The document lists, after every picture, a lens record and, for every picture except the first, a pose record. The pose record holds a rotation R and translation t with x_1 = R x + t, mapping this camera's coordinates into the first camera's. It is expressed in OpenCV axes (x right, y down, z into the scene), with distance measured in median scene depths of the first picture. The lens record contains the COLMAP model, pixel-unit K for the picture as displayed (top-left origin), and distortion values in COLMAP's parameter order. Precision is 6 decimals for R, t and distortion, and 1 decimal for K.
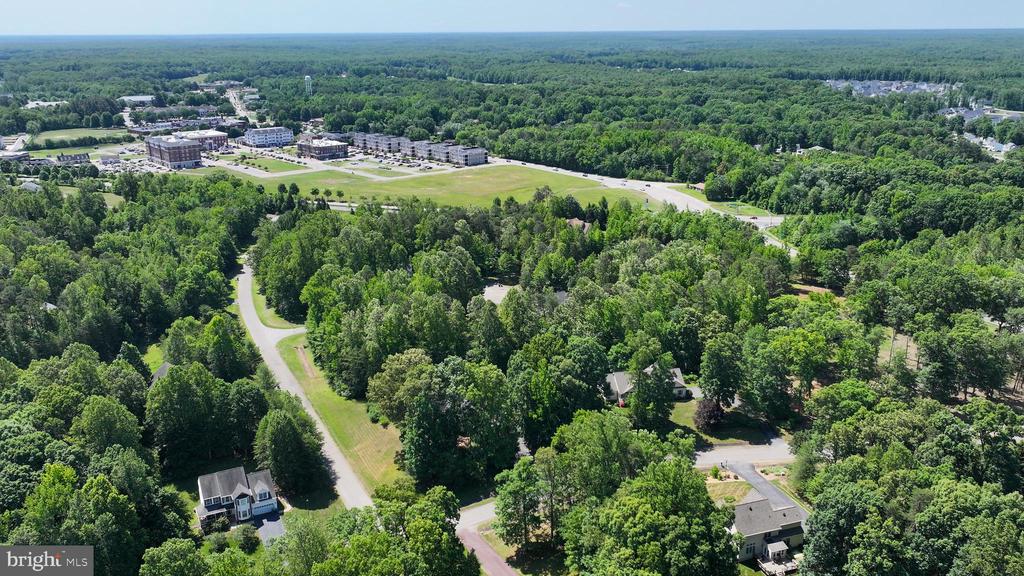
lens RADIAL K [[837.4, 0, 512.0], [0, 837.4, 288.0], [0, 0, 1]] dist [0.006594, -0.011047]
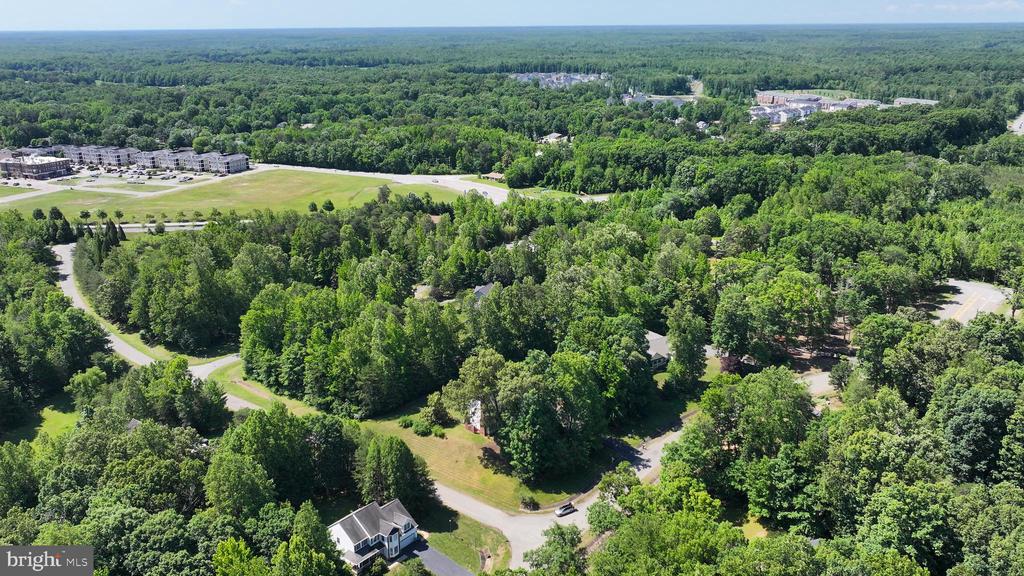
lens RADIAL K [[837.4, 0, 512.0], [0, 837.4, 288.0], [0, 0, 1]] dist [0.006594, -0.011047]
pose [[0.909555, -0.126312, 0.395923, -0.157116], [0.125293, 0.991709, 0.028549, -0.007938], [-0.396246, 0.023639, 0.917840, 0.028525]]
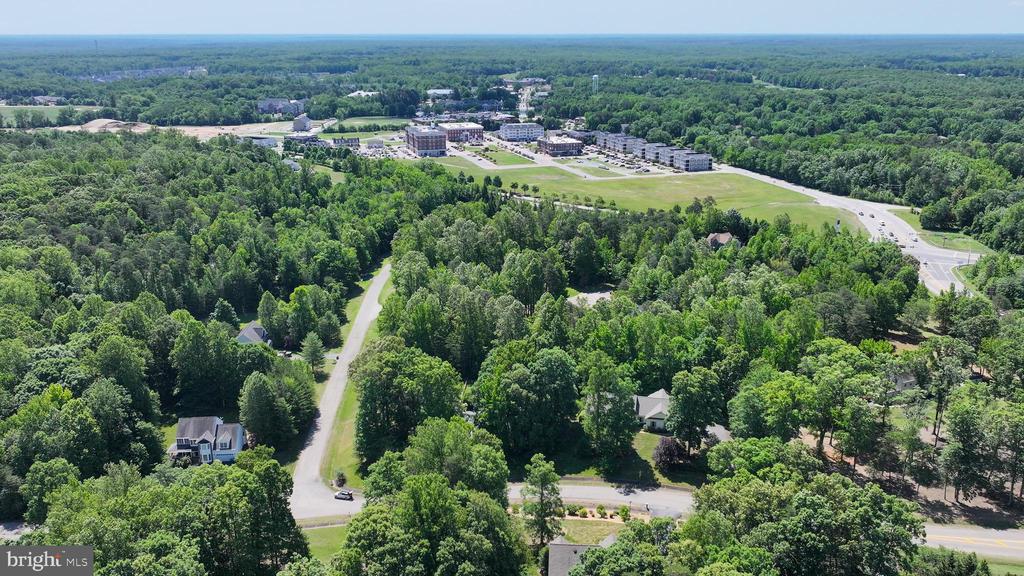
lens RADIAL K [[837.4, 0, 512.0], [0, 837.4, 288.0], [0, 0, 1]] dist [0.006594, -0.011047]
pose [[0.923693, 0.118339, -0.364400, 0.131419], [-0.118745, 0.992695, 0.021378, -0.008828], [0.364268, 0.023524, 0.930997, 0.028511]]
